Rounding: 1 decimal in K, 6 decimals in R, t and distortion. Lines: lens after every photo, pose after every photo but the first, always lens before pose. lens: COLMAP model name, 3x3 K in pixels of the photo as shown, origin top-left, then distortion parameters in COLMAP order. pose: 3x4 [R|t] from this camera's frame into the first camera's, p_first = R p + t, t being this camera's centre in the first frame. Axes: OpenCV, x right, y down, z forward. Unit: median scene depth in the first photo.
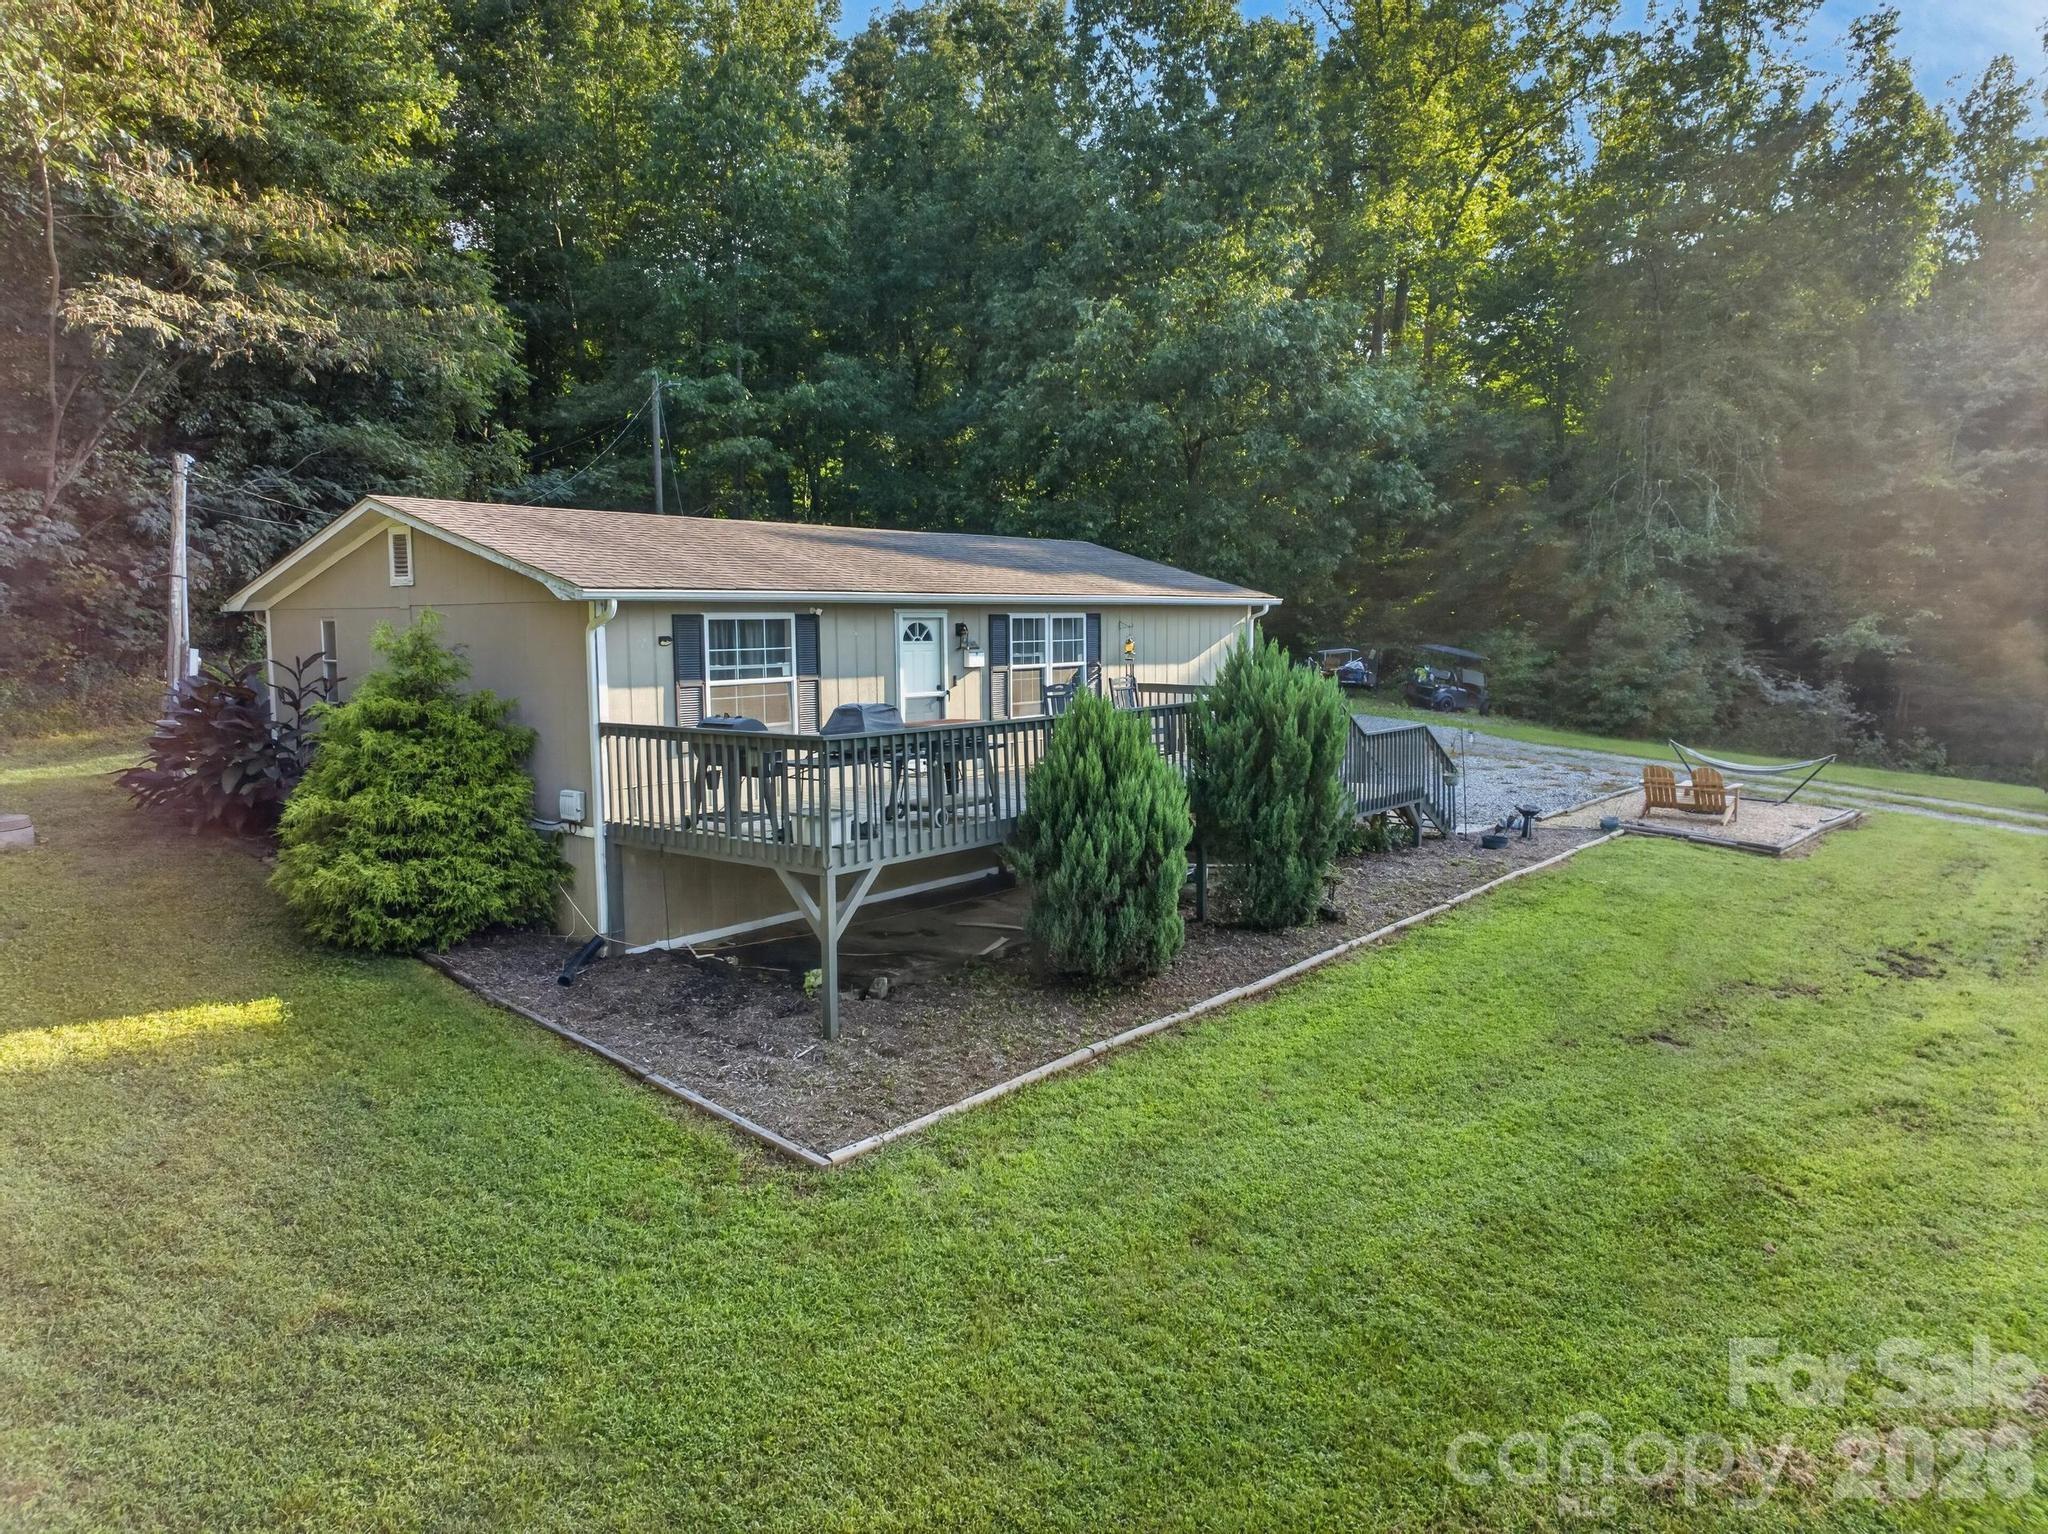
lens RADIAL K [[1439.7, 0, 1063.7], [0, 1439.7, 737.6], [0, 0, 1]] dist [0.000719, -0.002174]
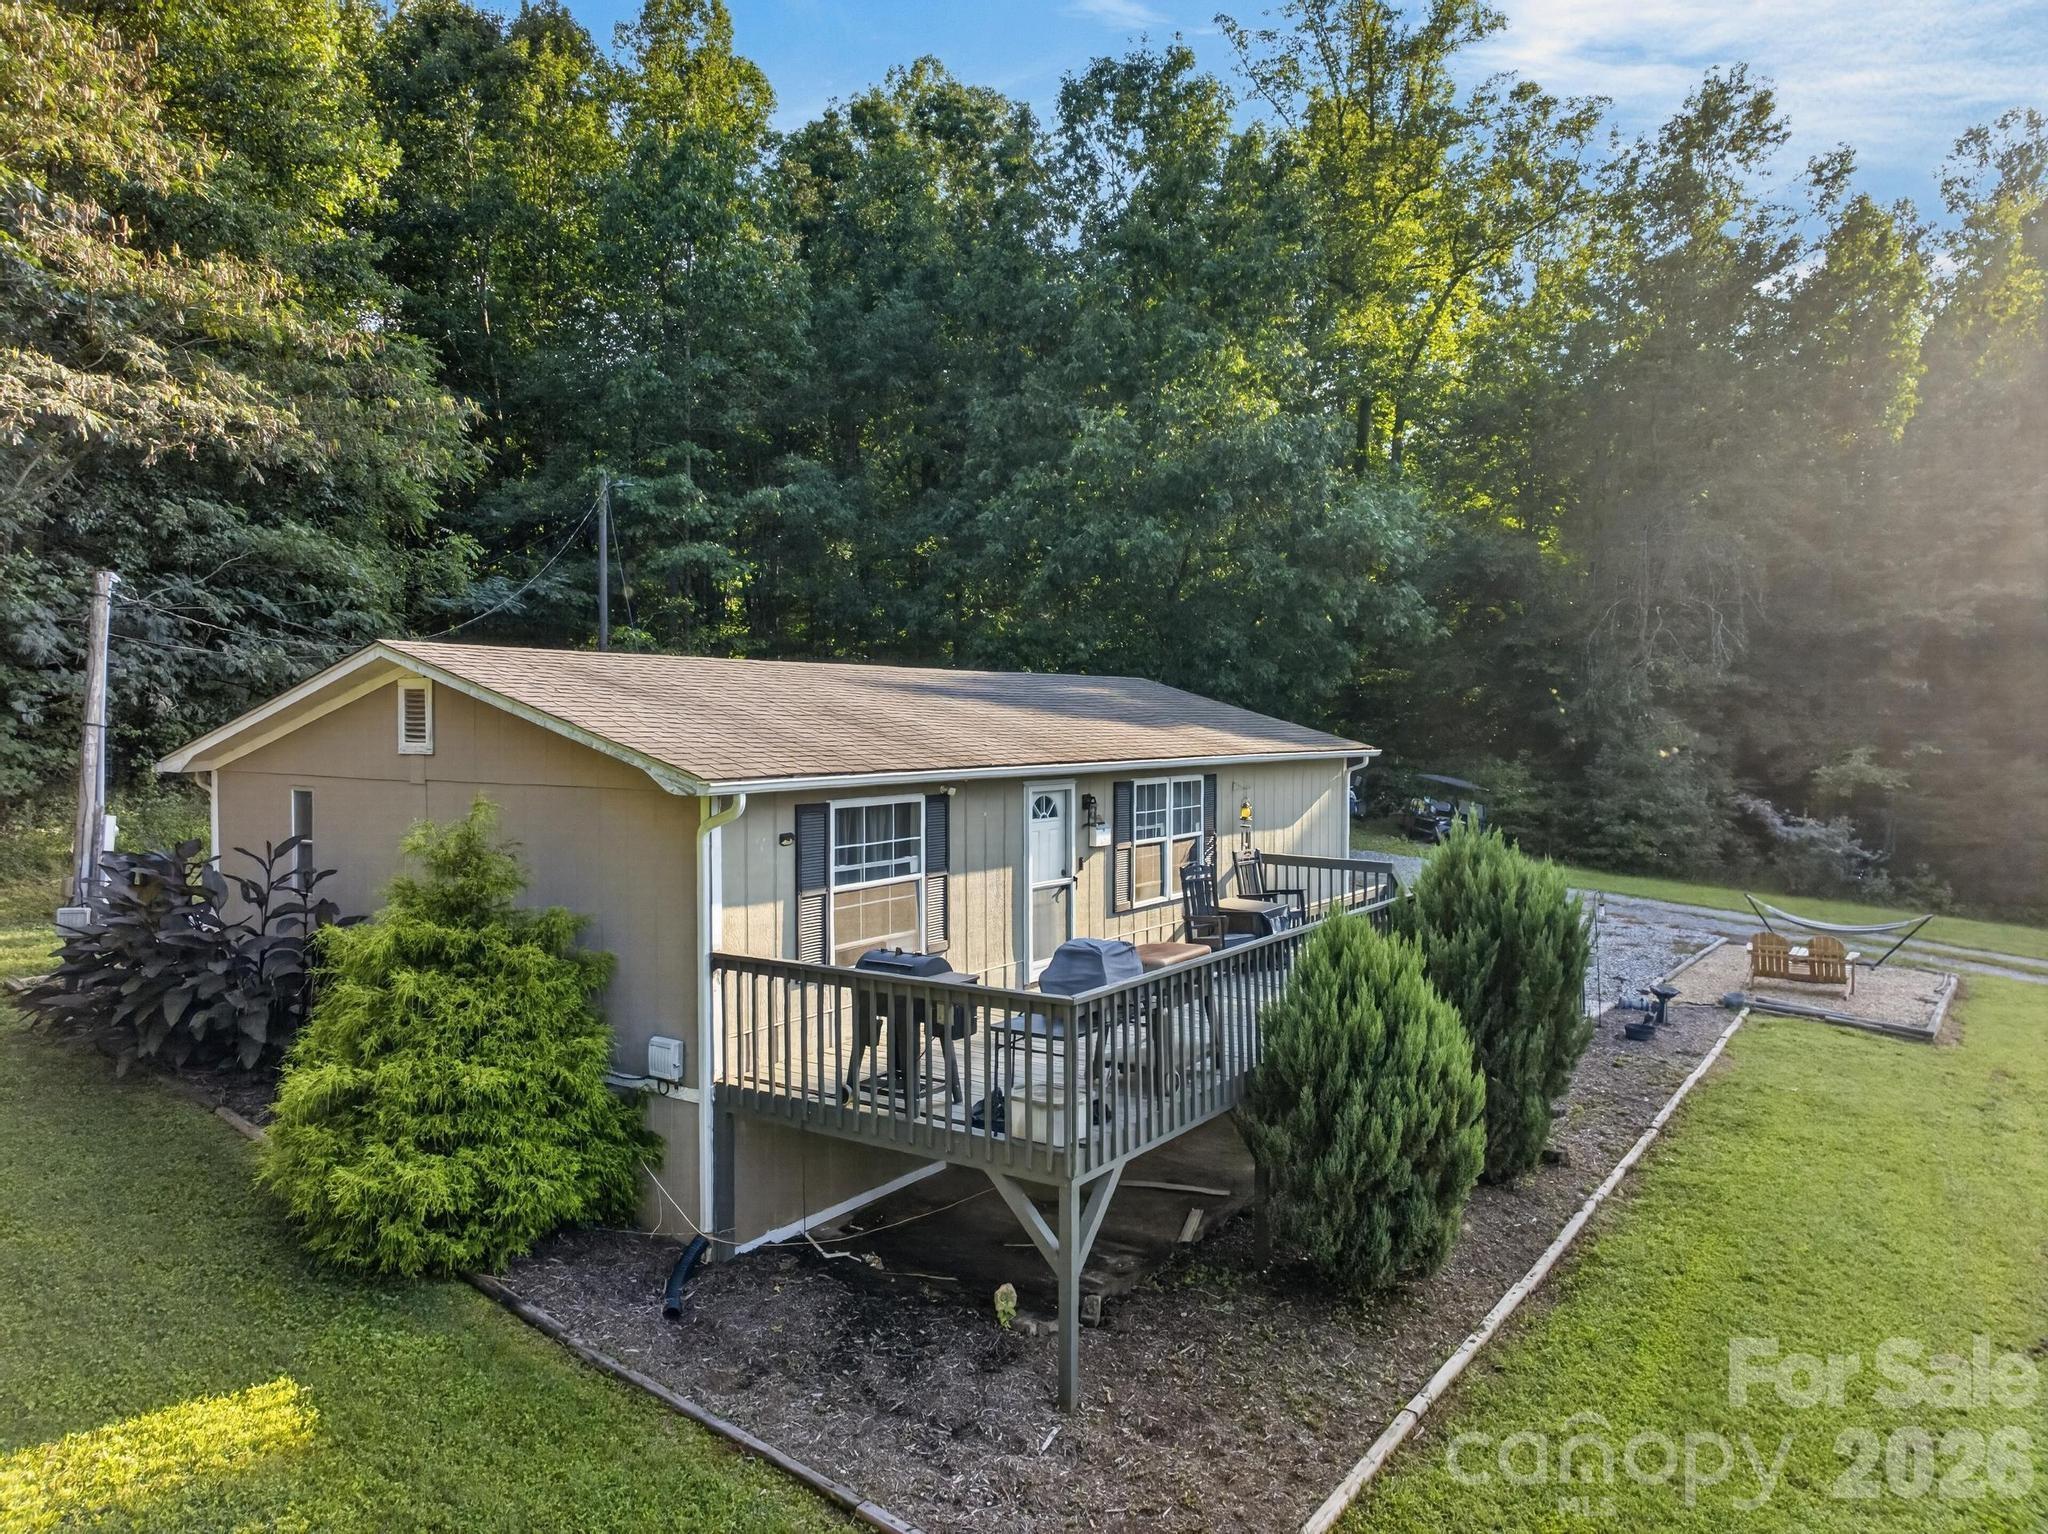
lens RADIAL K [[1439.7, 0, 1065.9], [0, 1439.7, 749.1], [0, 0, 1]] dist [0.000719, -0.002174]
pose [[0.996142, 0.009655, 0.087221, -0.137725], [-0.004575, 0.998291, -0.058251, -0.050247], [-0.087634, 0.057627, 0.994484, 0.149395]]
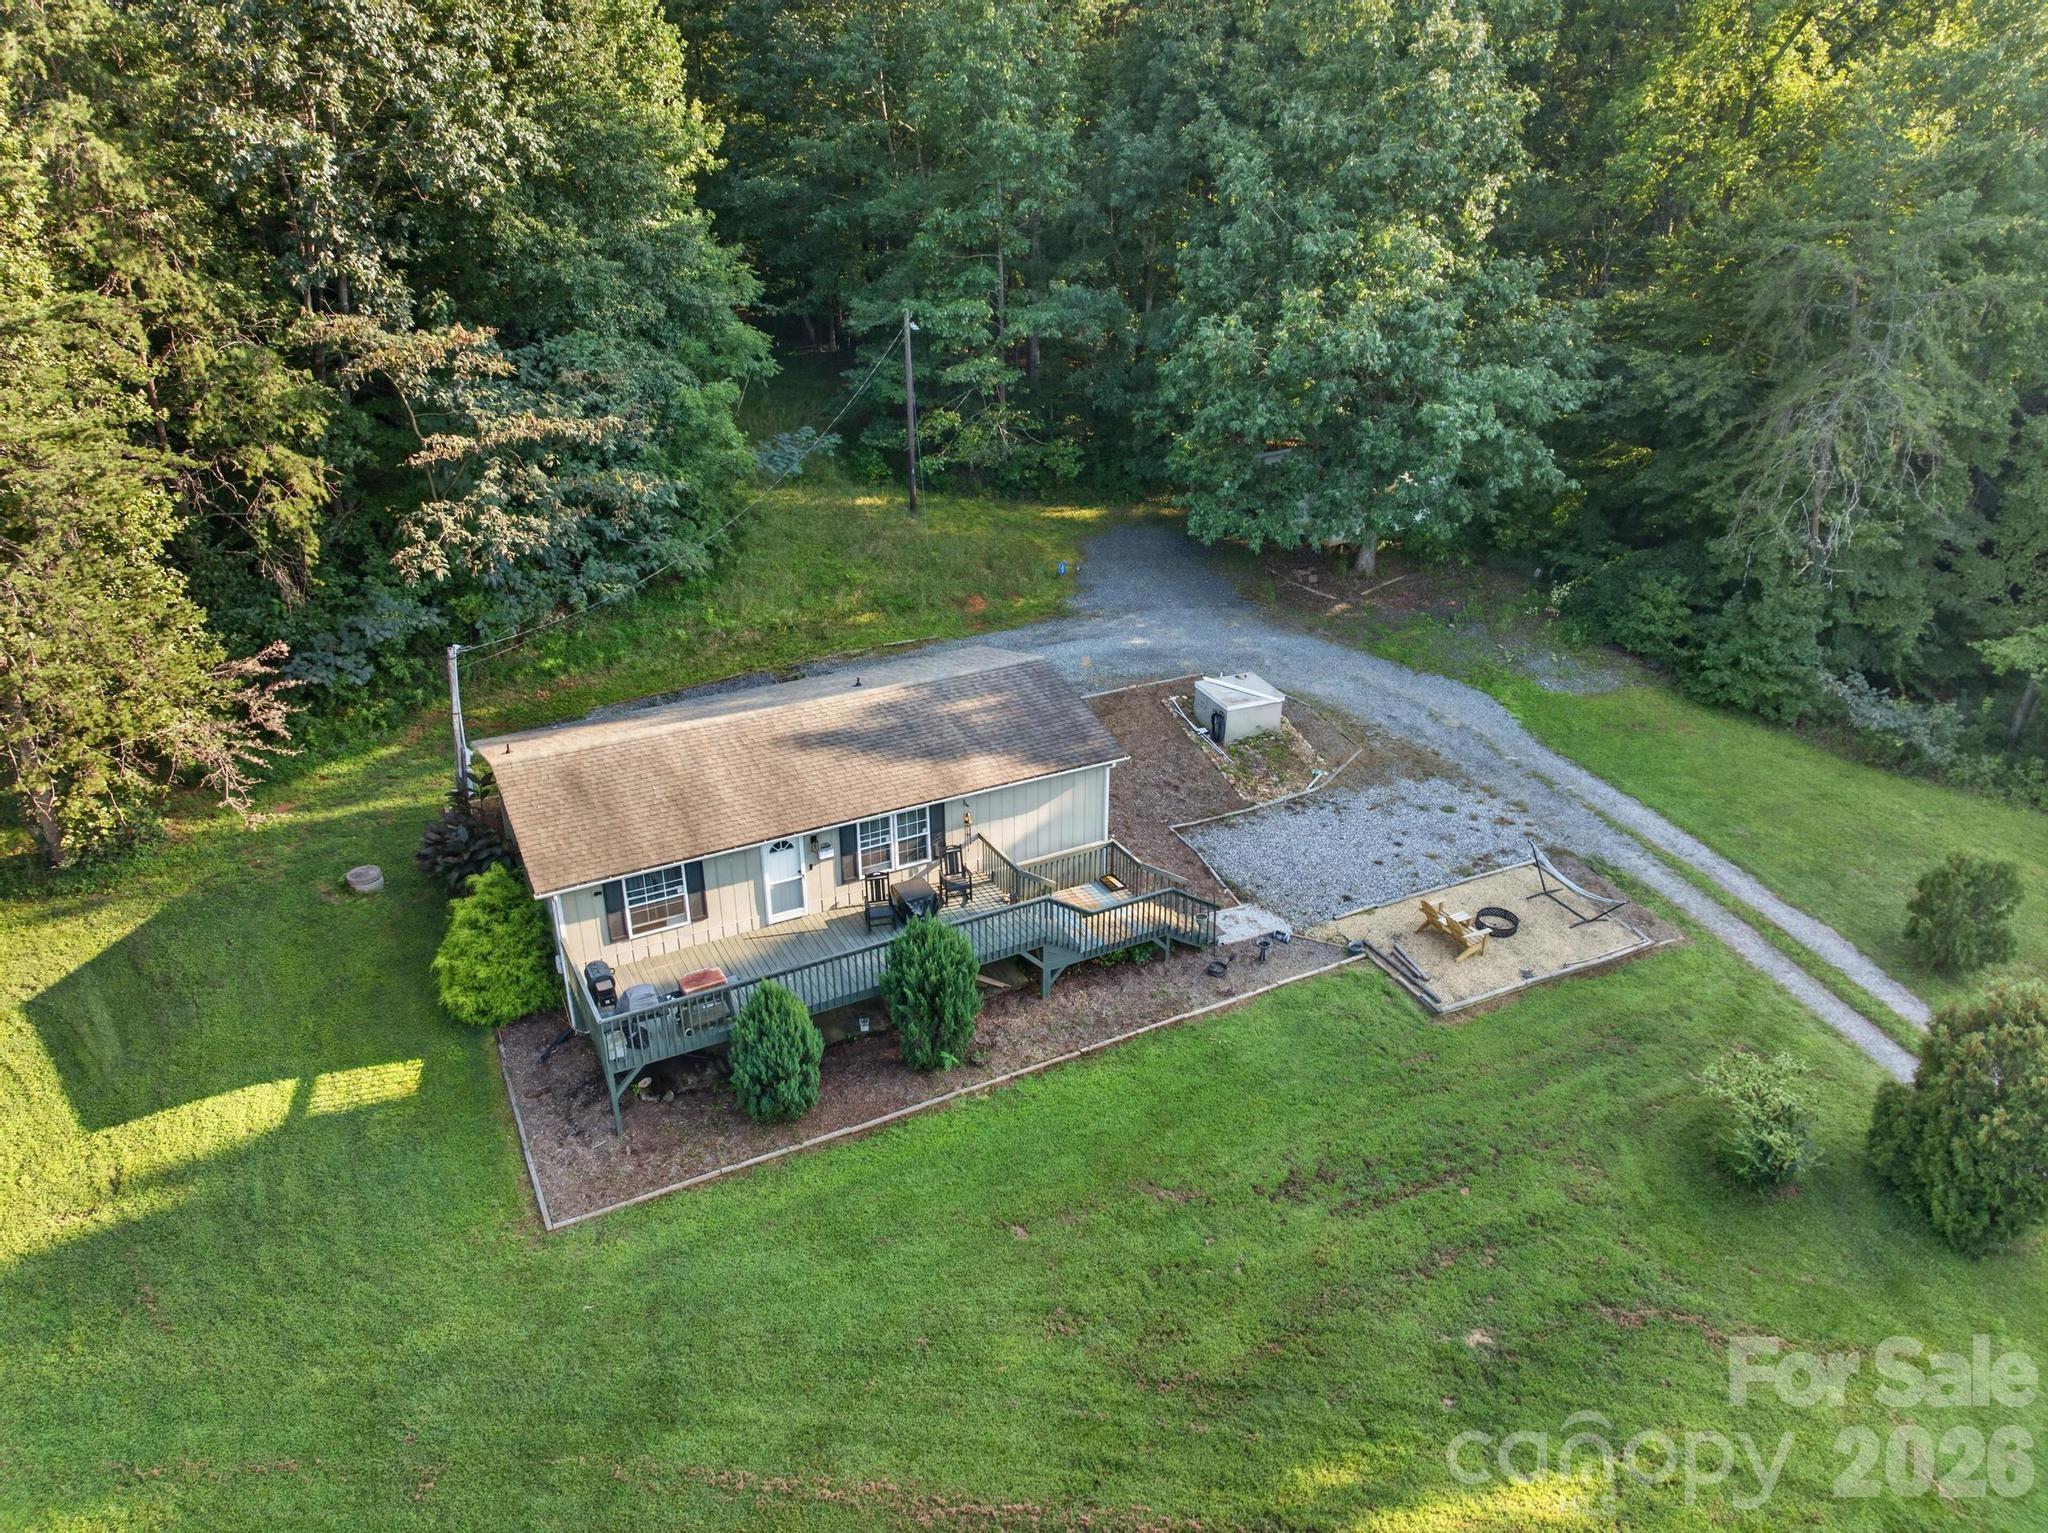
lens RADIAL K [[1439.7, 0, 1051.9], [0, 1439.7, 781.8], [0, 0, 1]] dist [0.000719, -0.002174]
pose [[0.919187, 0.184486, -0.347936, 0.659611], [-0.047742, 0.929174, 0.366548, -0.670212], [0.390916, -0.320315, 0.862892, -0.274823]]
